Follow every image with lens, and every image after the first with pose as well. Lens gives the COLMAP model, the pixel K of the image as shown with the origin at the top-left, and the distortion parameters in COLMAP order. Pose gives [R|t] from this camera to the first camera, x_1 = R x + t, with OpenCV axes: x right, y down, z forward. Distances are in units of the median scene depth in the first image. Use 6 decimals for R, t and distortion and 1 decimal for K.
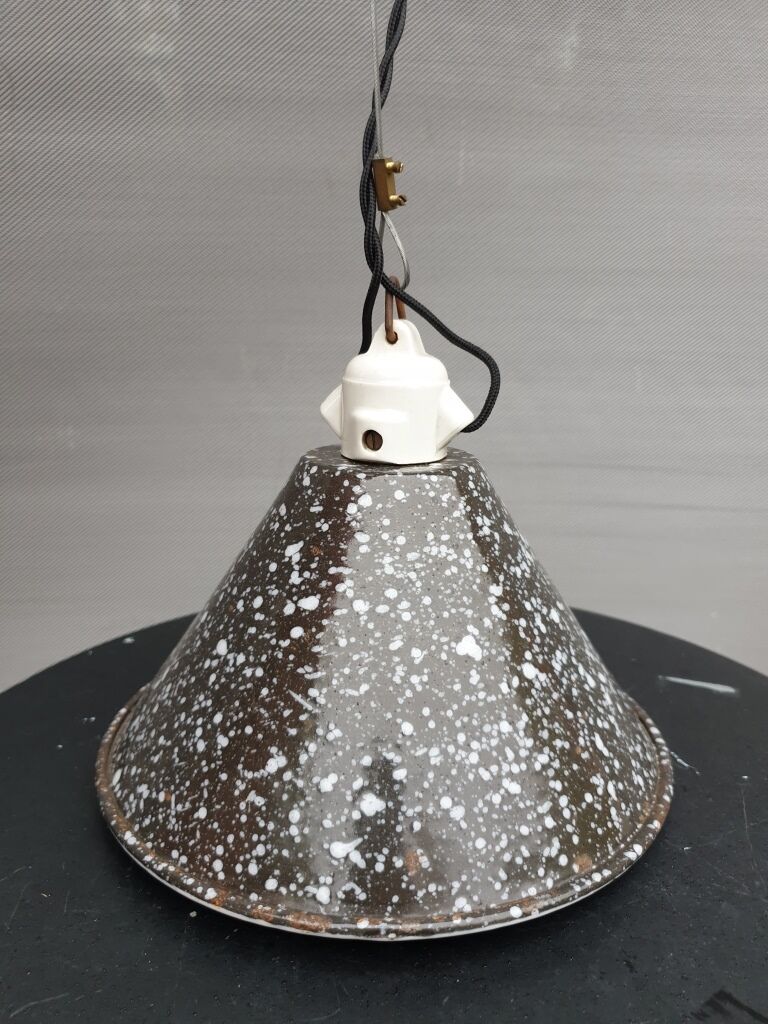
lens RADIAL K [[811.0, 0, 370.7], [0, 811.0, 499.5], [0, 0, 1]] dist [0.104646, -0.402435]
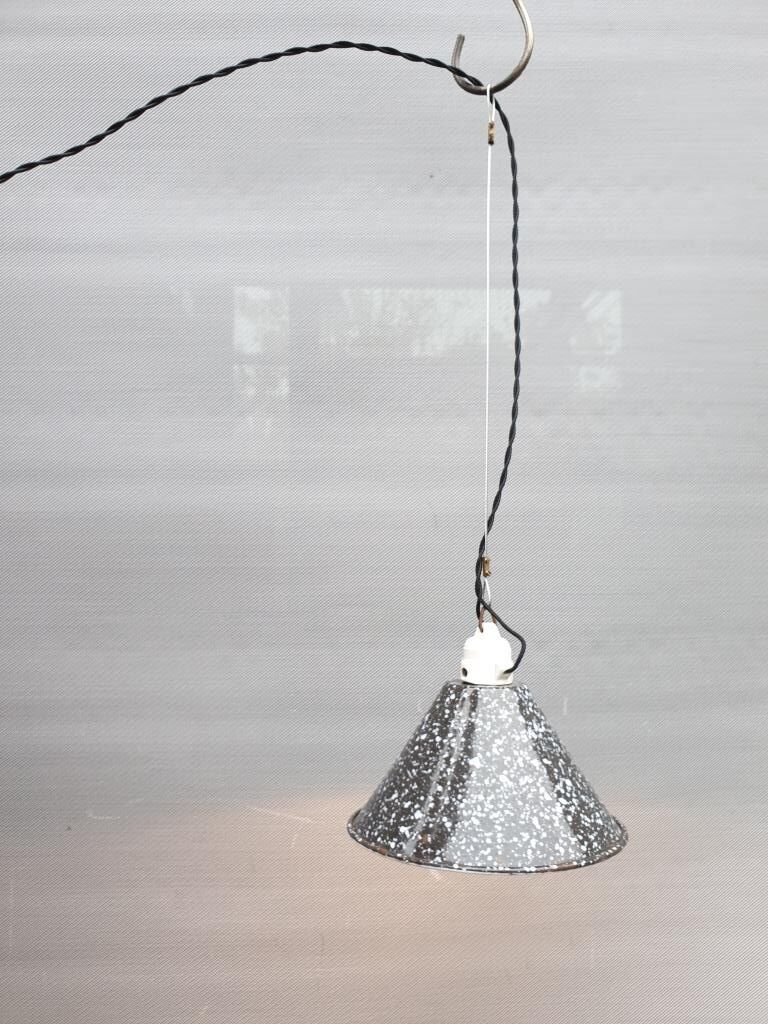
lens RADIAL K [[782.1, 0, 384.0], [0, 782.1, 512.0], [0, 0, 1]] dist [0.066033, -0.255069]
pose [[0.809737, -0.060658, -0.583649, 1.271677], [-0.139923, 0.945991, -0.292441, 0.200277], [0.569866, 0.318467, 0.757517, -1.084641]]
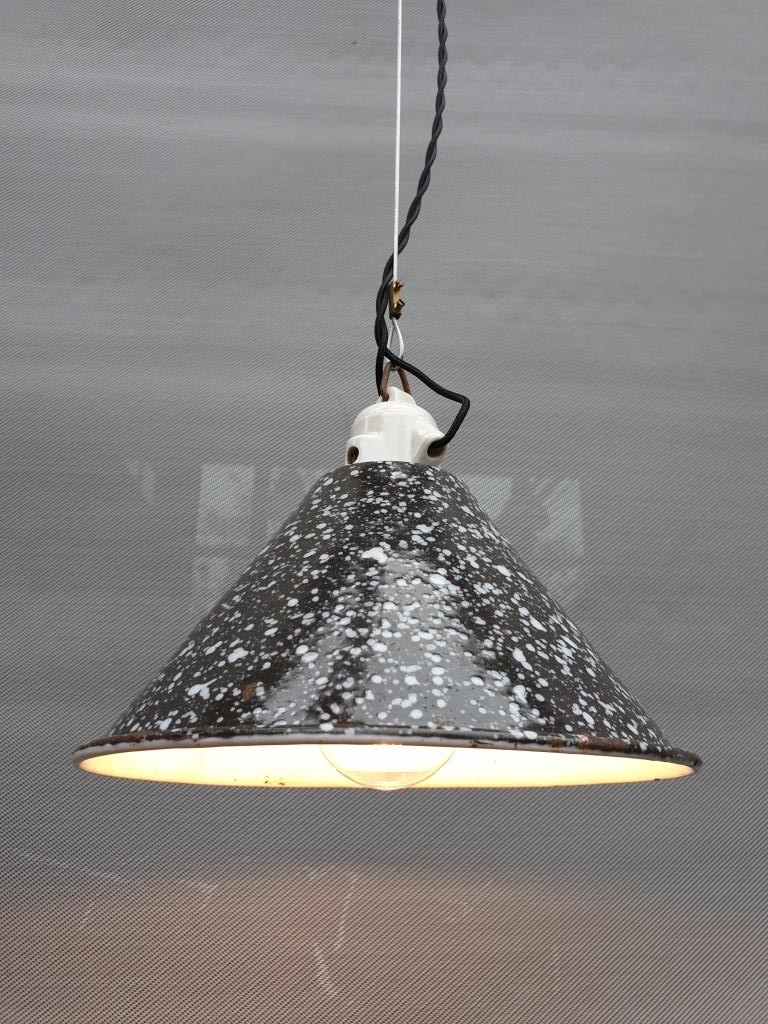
lens RADIAL K [[801.0, 0, 377.1], [0, 801.0, 512.1], [0, 0, 1]] dist [0.175218, -0.604011]
pose [[0.893654, -0.161267, -0.418778, 0.566896], [-0.111051, 0.824700, -0.554560, 0.713123], [0.434799, 0.542091, 0.719088, 0.231858]]
